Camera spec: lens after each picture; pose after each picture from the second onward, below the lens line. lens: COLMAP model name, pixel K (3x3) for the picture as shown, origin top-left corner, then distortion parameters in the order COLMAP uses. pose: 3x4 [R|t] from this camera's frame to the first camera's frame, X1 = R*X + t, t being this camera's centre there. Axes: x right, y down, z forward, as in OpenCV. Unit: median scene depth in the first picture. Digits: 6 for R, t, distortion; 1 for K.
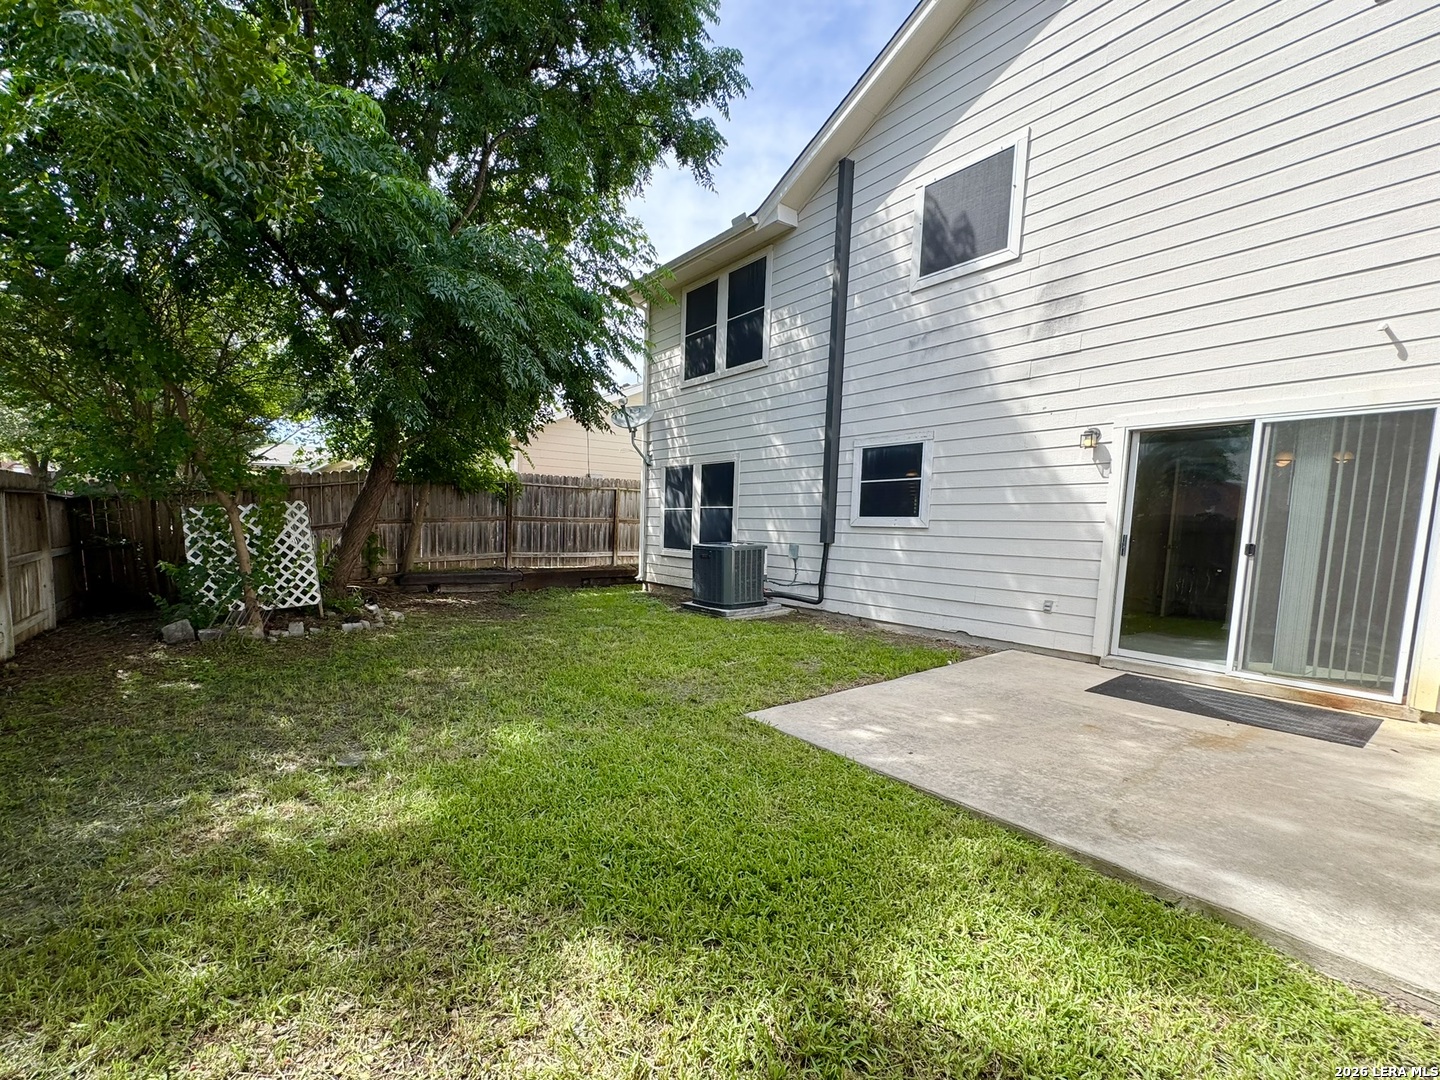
lens RADIAL K [[592.5, 0, 720.0], [0, 592.5, 540.0], [0, 0, 1]] dist [-0.000538, 0.000257]
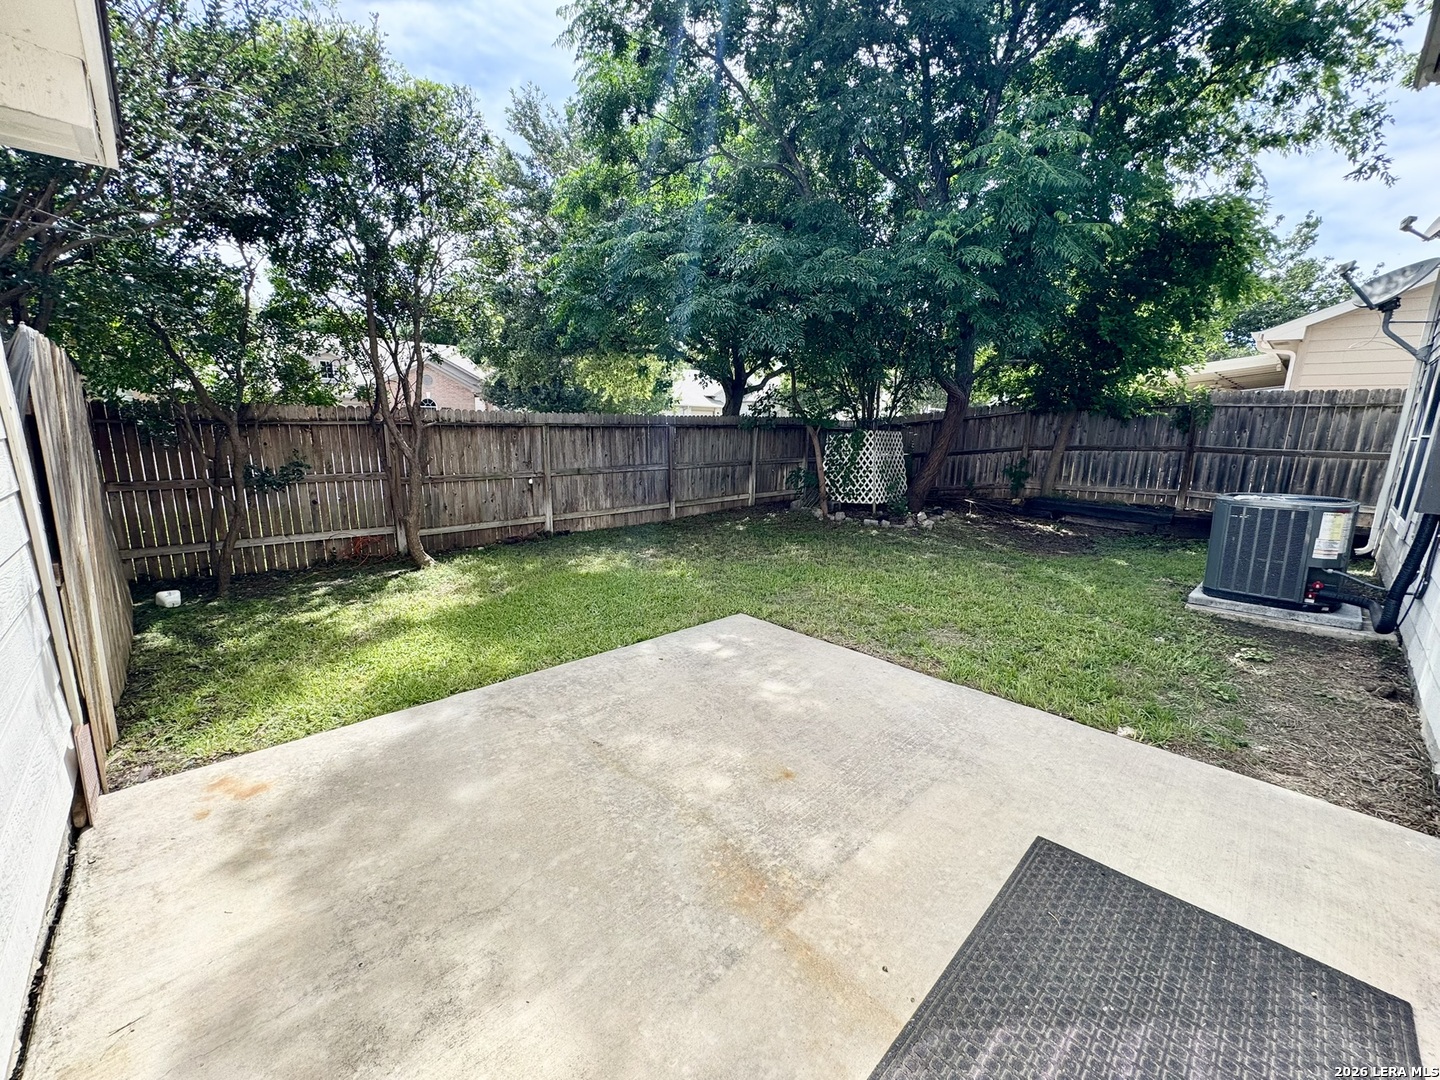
lens RADIAL K [[575.0, 0, 721.1], [0, 575.0, 539.6], [0, 0, 1]] dist [-0.000526, 0.000307]
pose [[0.143707, 0.179710, -0.973166, 0.639413], [-0.055450, 0.983291, 0.173391, -0.027400], [0.988066, 0.029045, 0.151271, 0.441120]]
